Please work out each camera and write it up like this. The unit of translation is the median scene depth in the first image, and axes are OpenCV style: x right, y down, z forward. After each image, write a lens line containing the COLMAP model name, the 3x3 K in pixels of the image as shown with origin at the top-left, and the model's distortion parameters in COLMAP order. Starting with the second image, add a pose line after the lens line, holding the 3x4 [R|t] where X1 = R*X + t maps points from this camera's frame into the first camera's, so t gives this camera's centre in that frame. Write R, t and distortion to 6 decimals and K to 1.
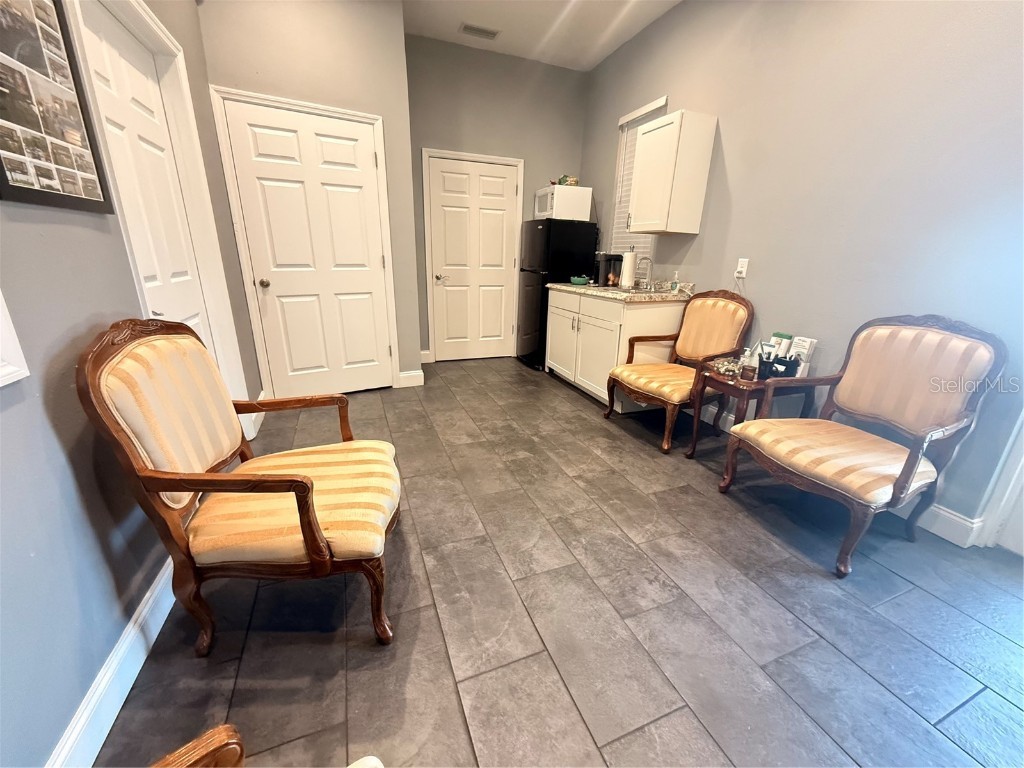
lens RADIAL K [[405.6, 0, 510.9], [0, 405.6, 385.9], [0, 0, 1]] dist [-0.003897, 0.000334]
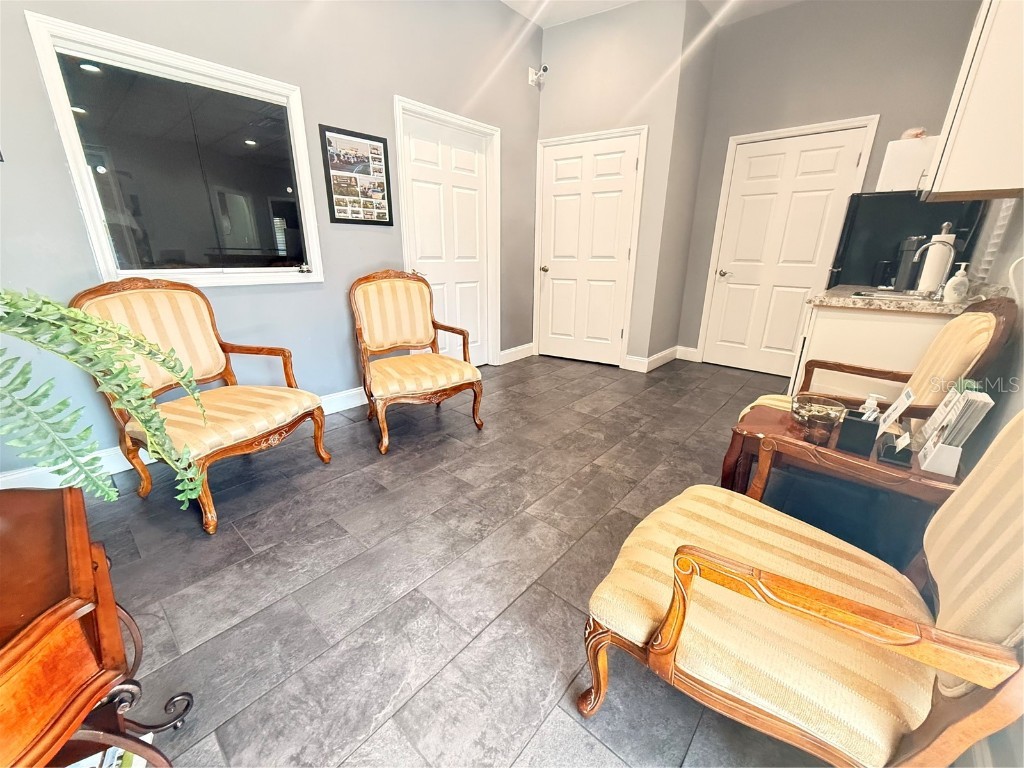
lens RADIAL K [[405.6, 0, 513.8], [0, 405.6, 384.5], [0, 0, 1]] dist [-0.003897, 0.000334]
pose [[0.457669, 0.259173, -0.850511, 0.663167], [-0.276557, 0.950618, 0.140860, -0.034045], [0.845018, 0.170748, 0.506744, 0.239333]]
